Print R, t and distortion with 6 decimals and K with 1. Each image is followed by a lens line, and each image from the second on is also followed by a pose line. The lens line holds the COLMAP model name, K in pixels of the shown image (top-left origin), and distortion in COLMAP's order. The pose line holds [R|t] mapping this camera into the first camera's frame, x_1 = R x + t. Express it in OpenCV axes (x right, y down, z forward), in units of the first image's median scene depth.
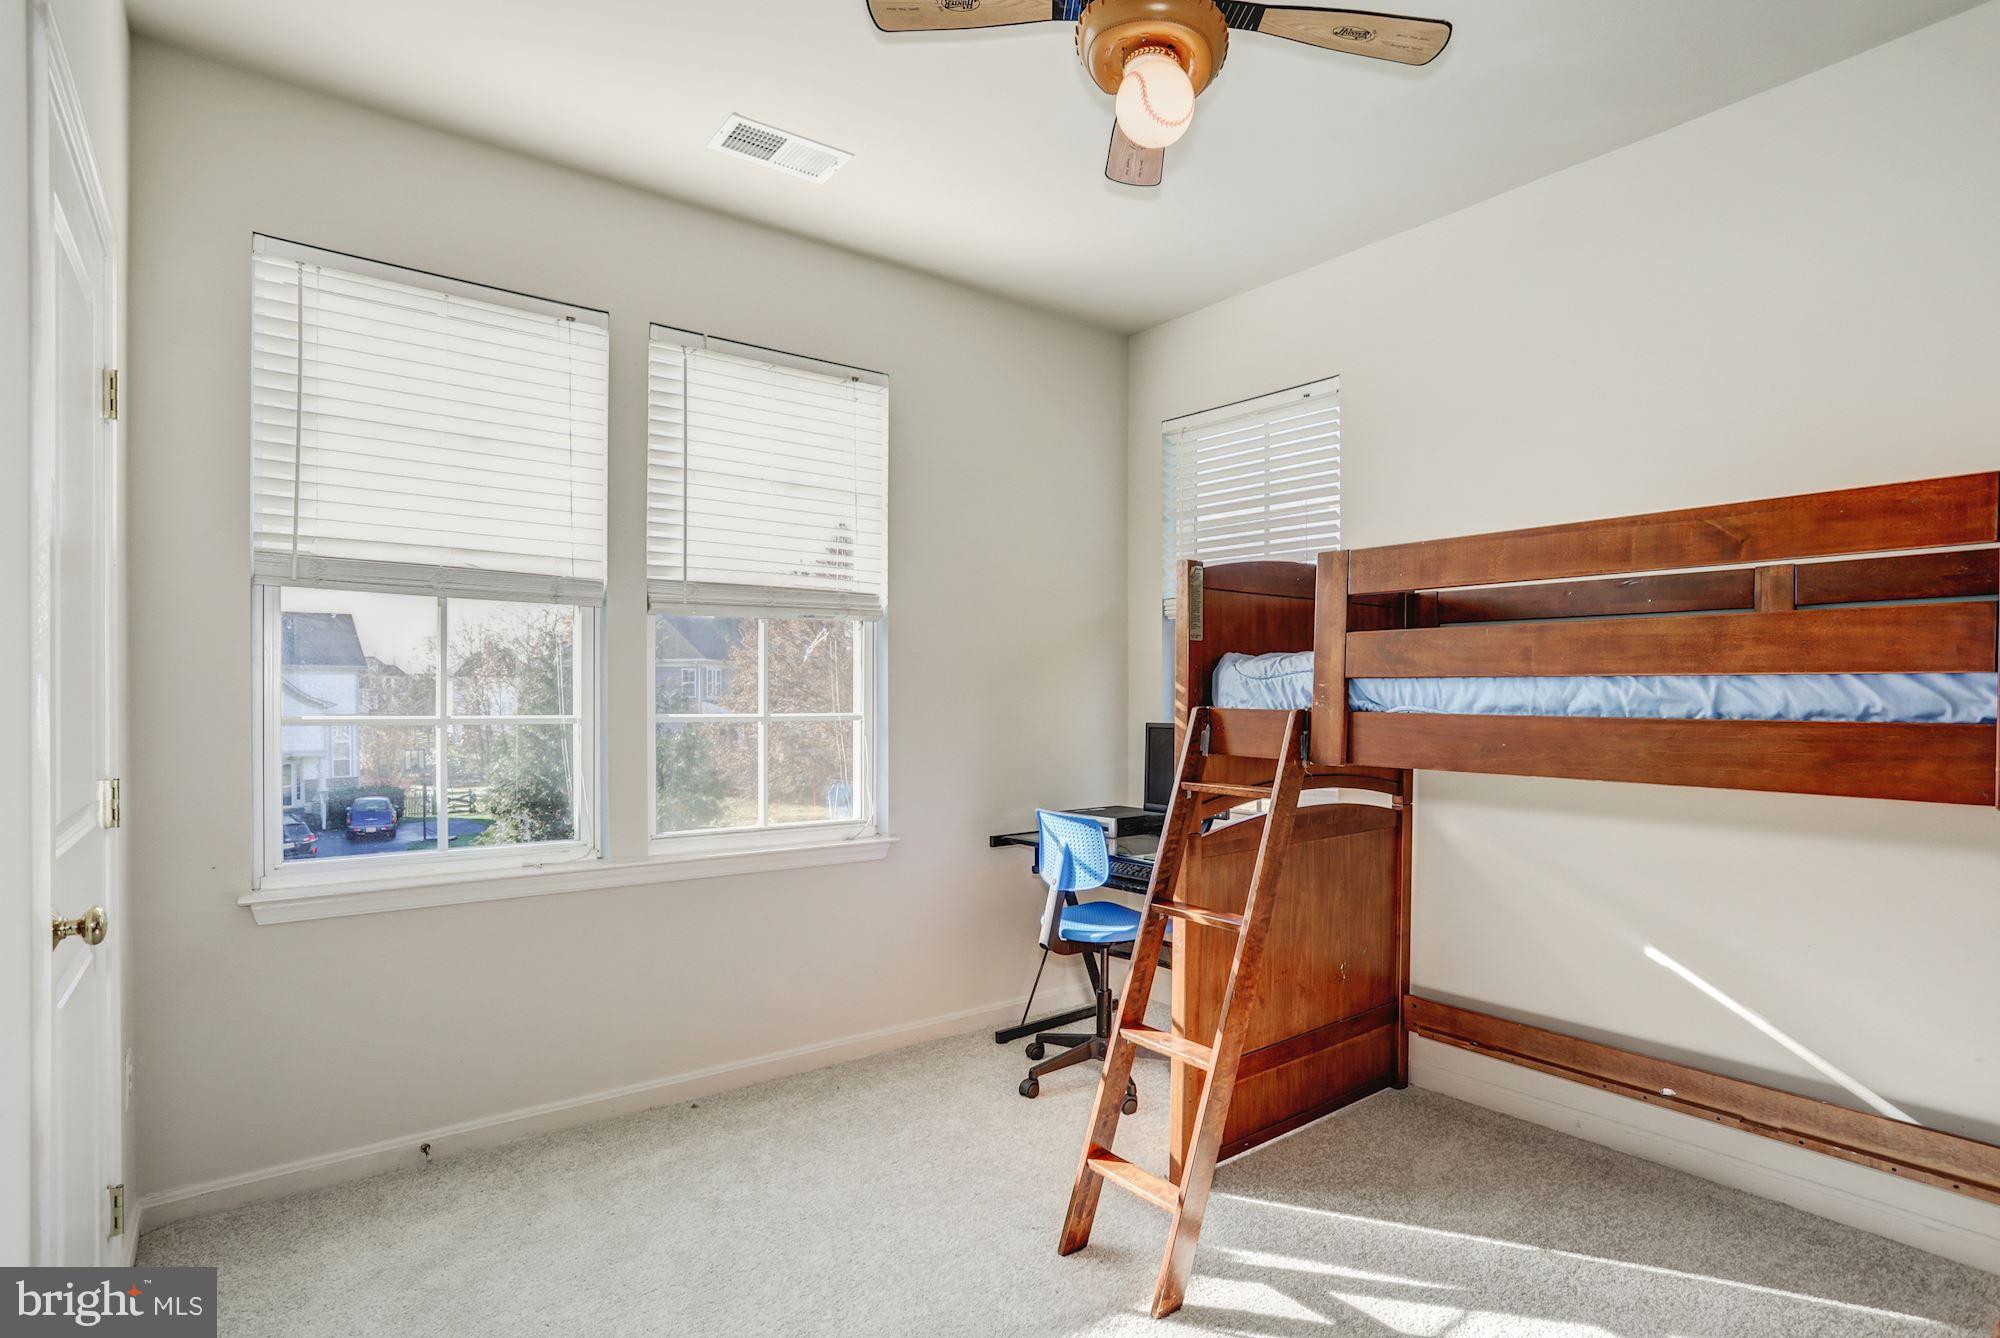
lens RADIAL K [[992.2, 0, 1024.8], [0, 992.2, 692.5], [0, 0, 1]] dist [-0.062871, 0.029880]
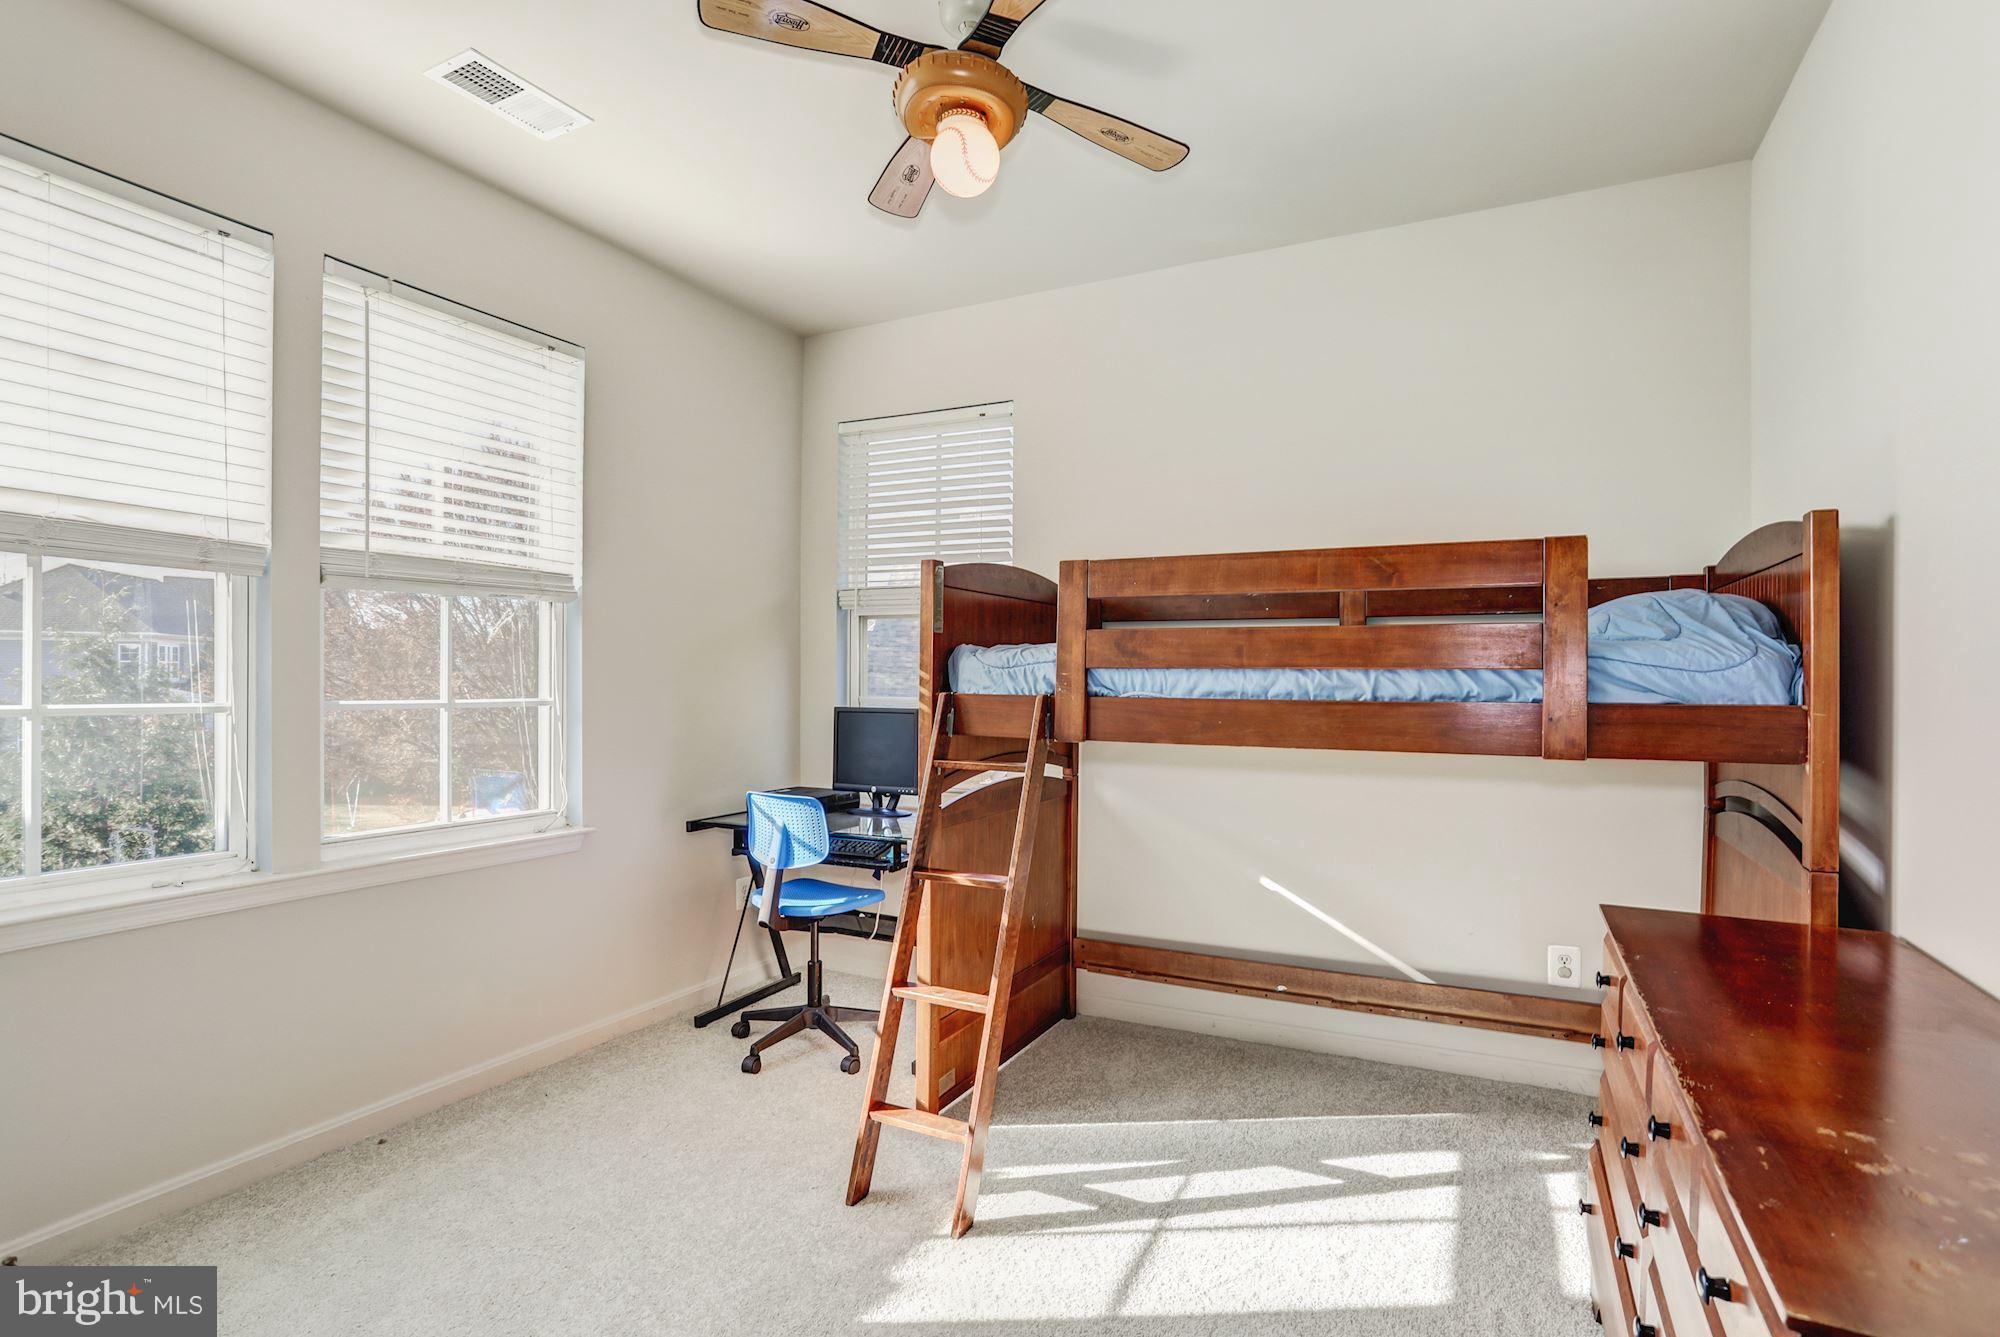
lens RADIAL K [[992.2, 0, 947.4], [0, 992.2, 672.0], [0, 0, 1]] dist [-0.062871, 0.029880]
pose [[0.912174, 0.006407, 0.409752, -0.271170], [-0.004585, 0.999975, -0.005429, -0.002312], [-0.409777, 0.003074, 0.912181, -0.019440]]
